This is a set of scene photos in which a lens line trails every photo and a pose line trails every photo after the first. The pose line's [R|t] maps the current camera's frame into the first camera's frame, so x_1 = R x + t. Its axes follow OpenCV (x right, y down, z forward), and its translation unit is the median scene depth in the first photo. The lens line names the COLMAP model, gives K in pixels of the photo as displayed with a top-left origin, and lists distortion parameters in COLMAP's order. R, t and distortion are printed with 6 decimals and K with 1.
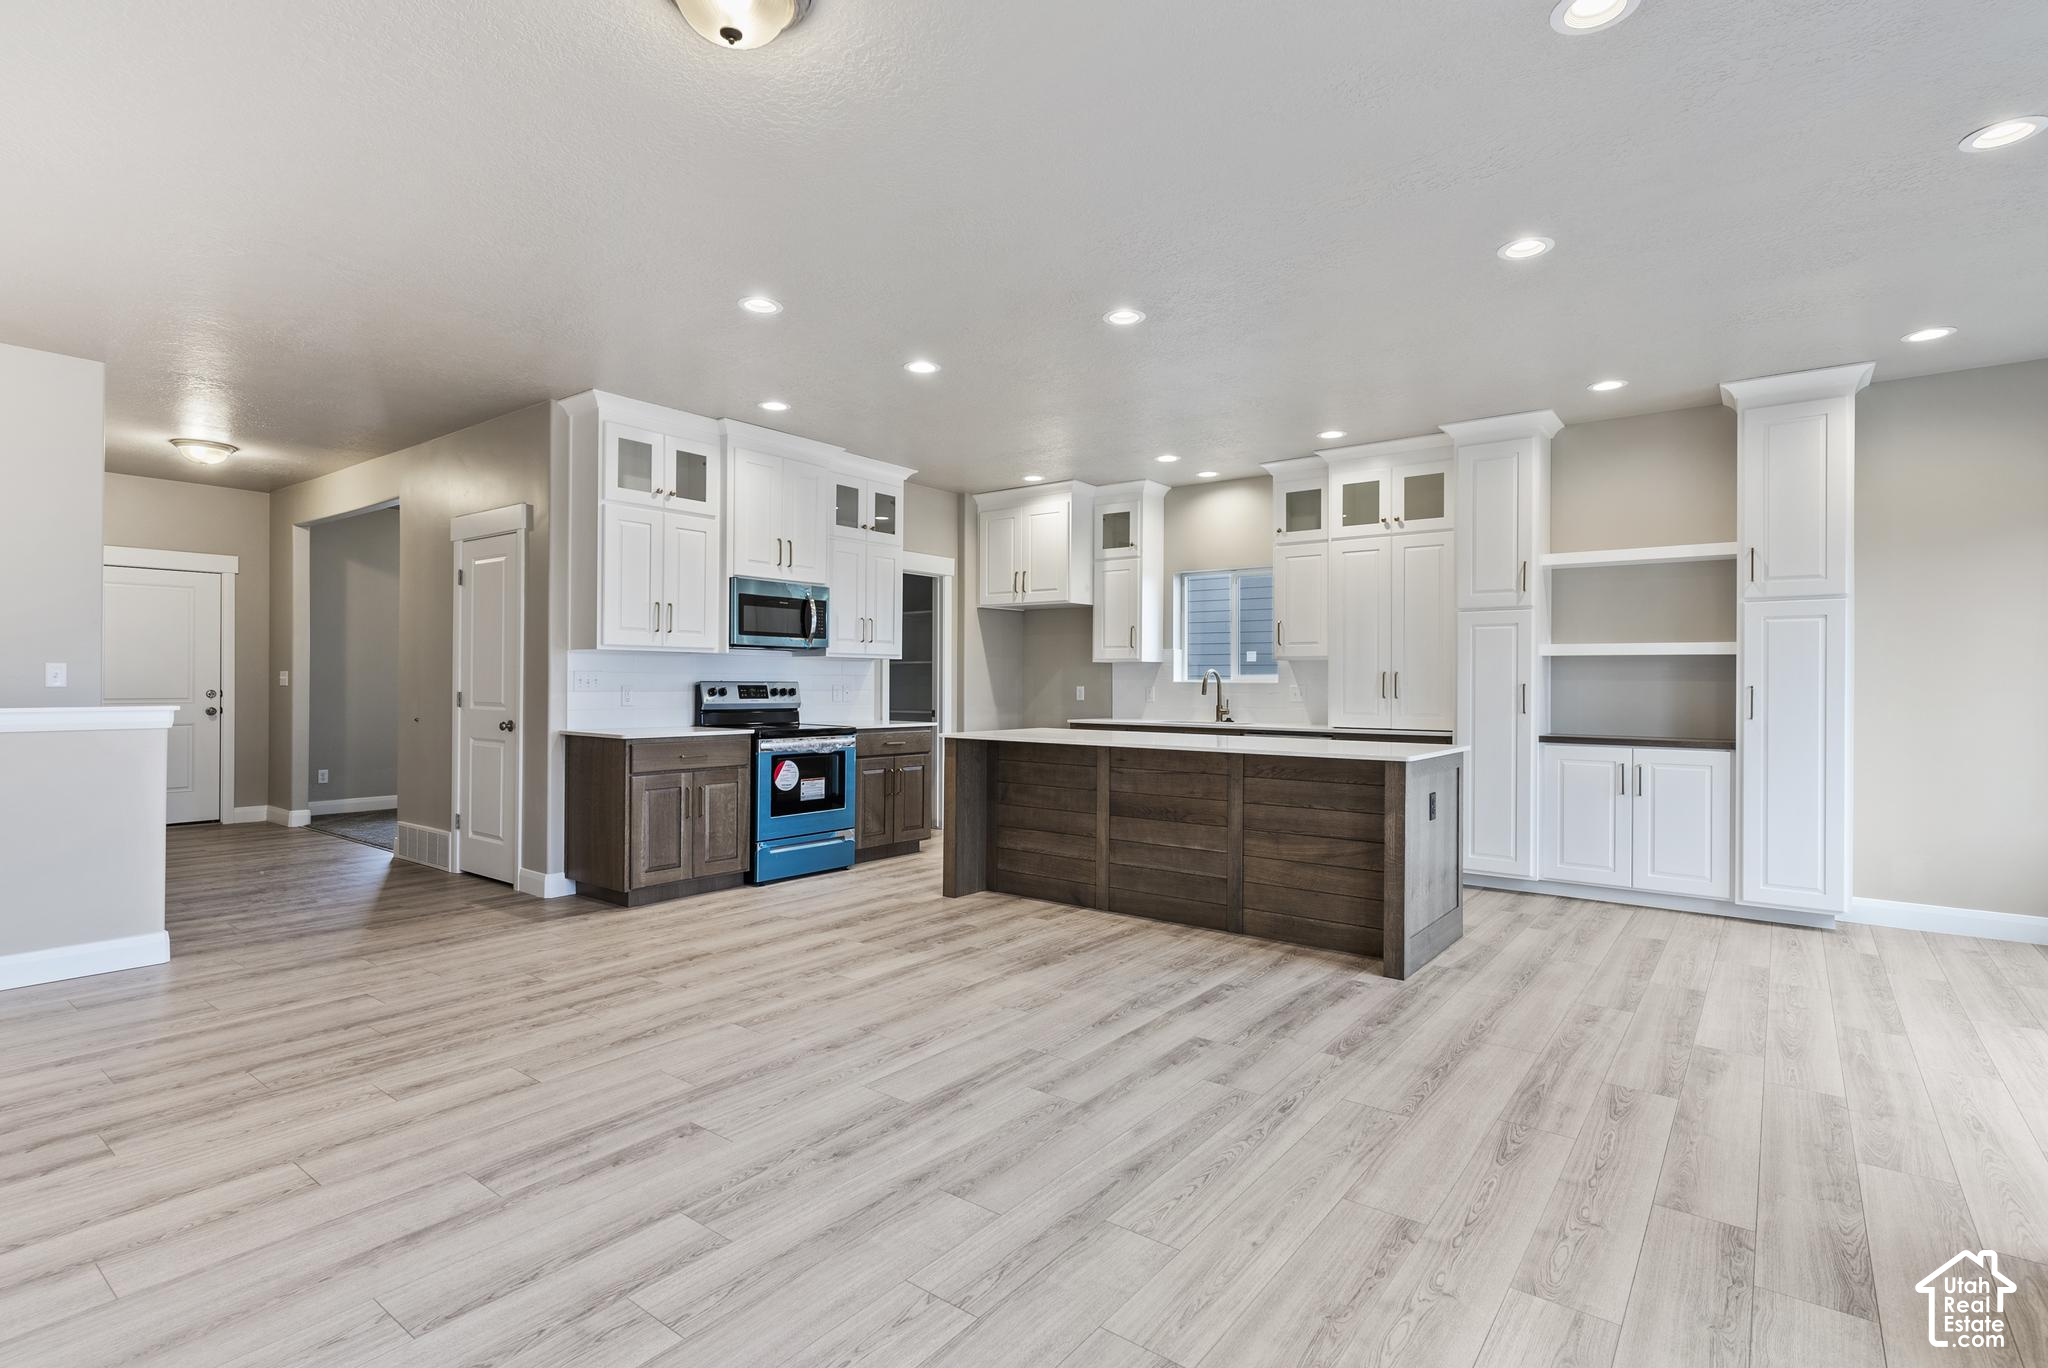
lens RADIAL K [[994.6, 0, 1024.0], [0, 994.6, 684.0], [0, 0, 1]] dist [-0.001186, -0.000048]
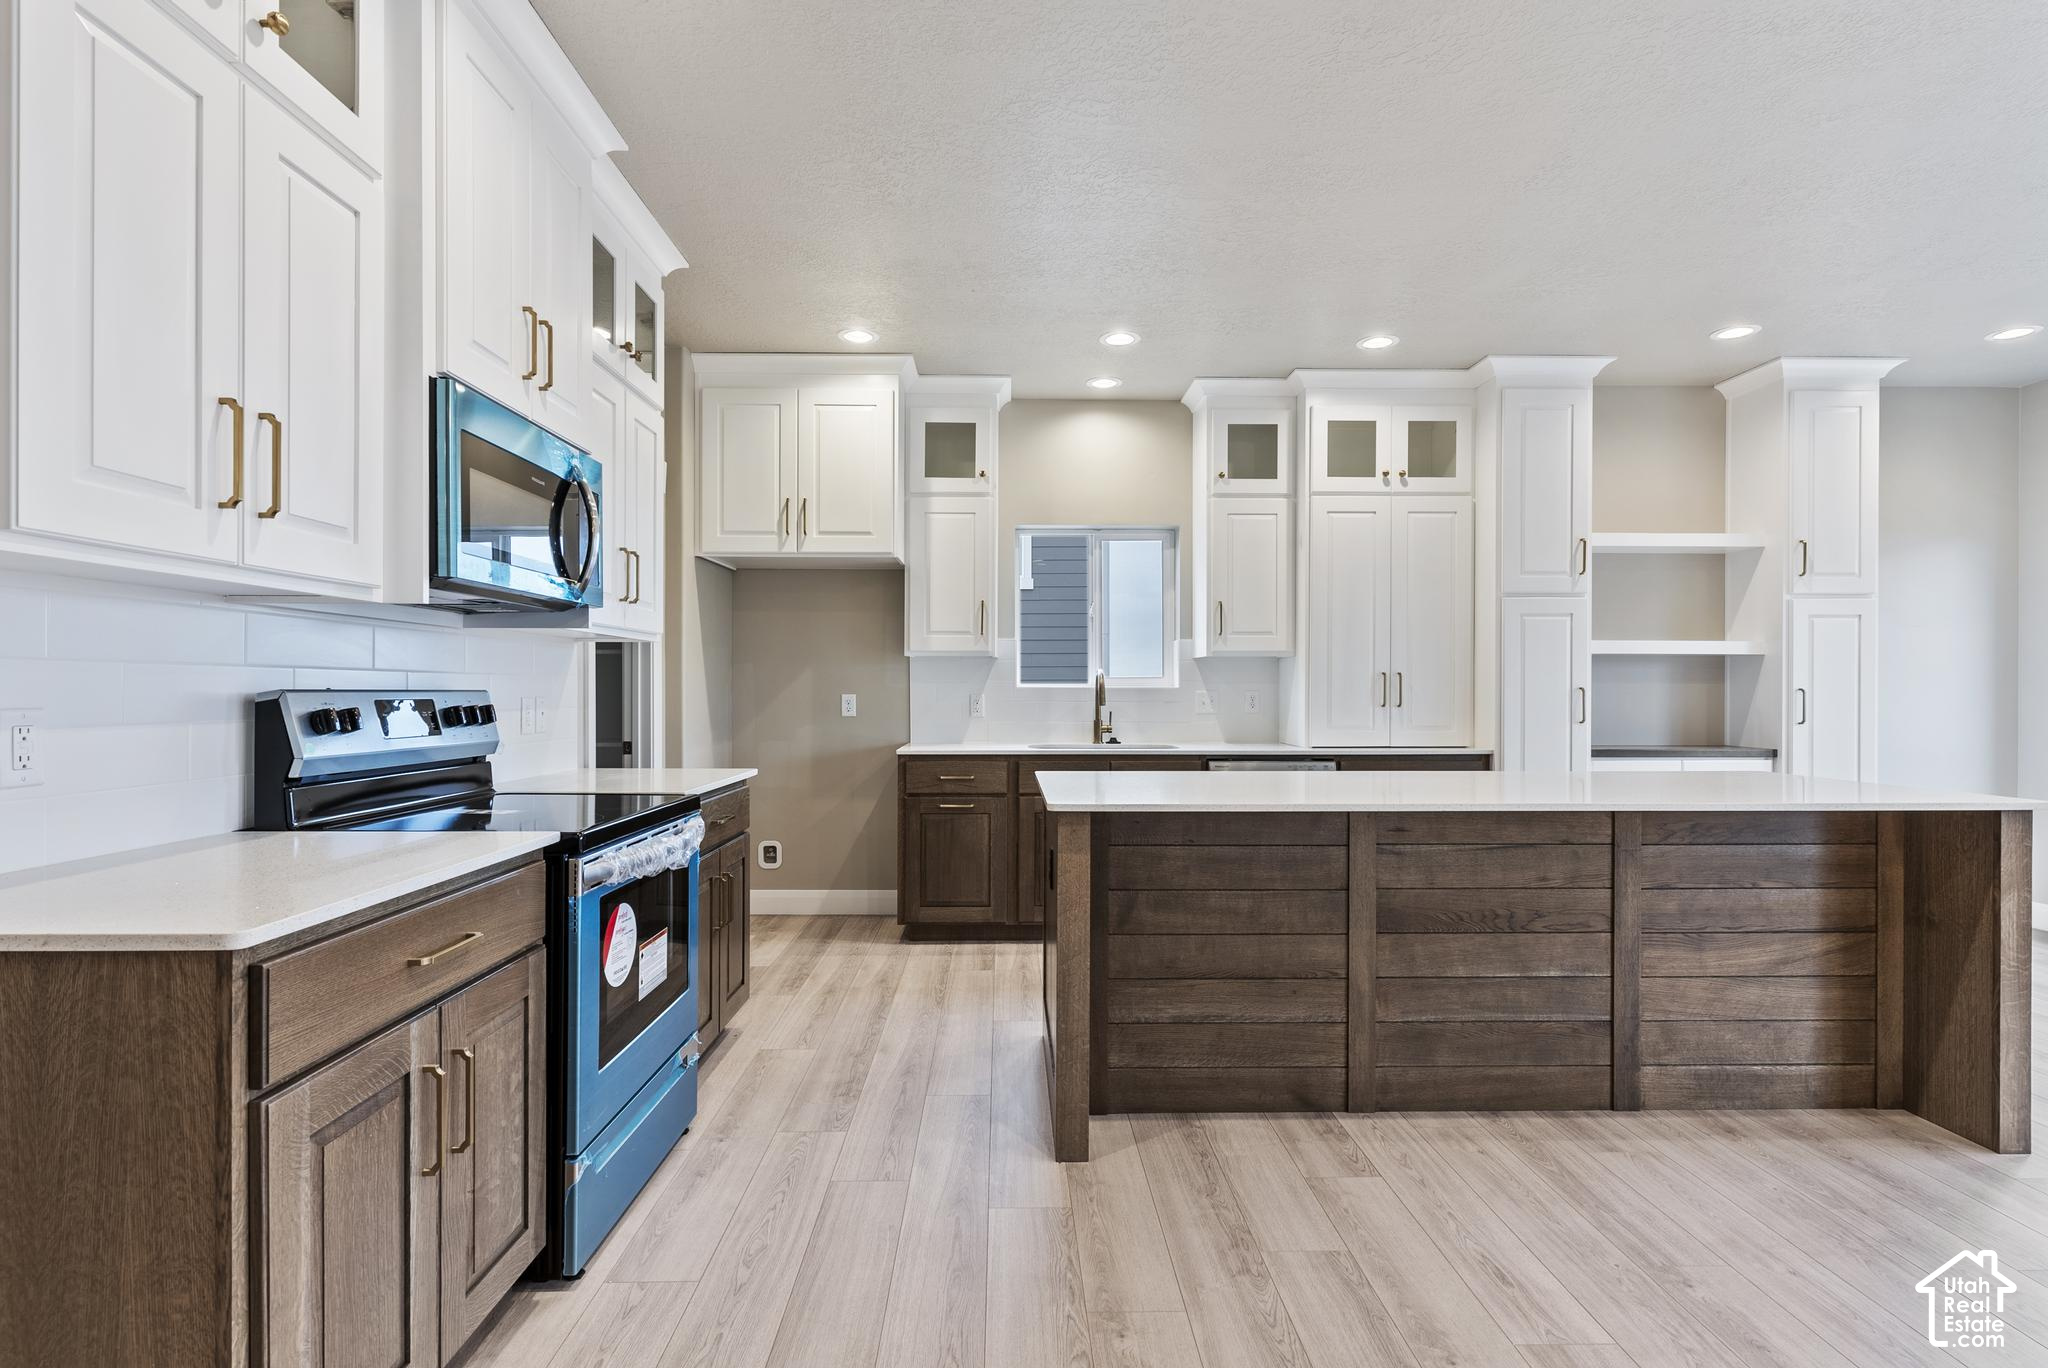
lens RADIAL K [[987.4, 0, 1027.8], [0, 987.4, 691.1], [0, 0, 1]] dist [0.002603, 0.000379]
pose [[0.778004, -0.006098, 0.628230, -0.370733], [0.005029, 0.999981, 0.003478, -0.002164], [-0.628239, 0.000453, 0.778020, 0.657778]]
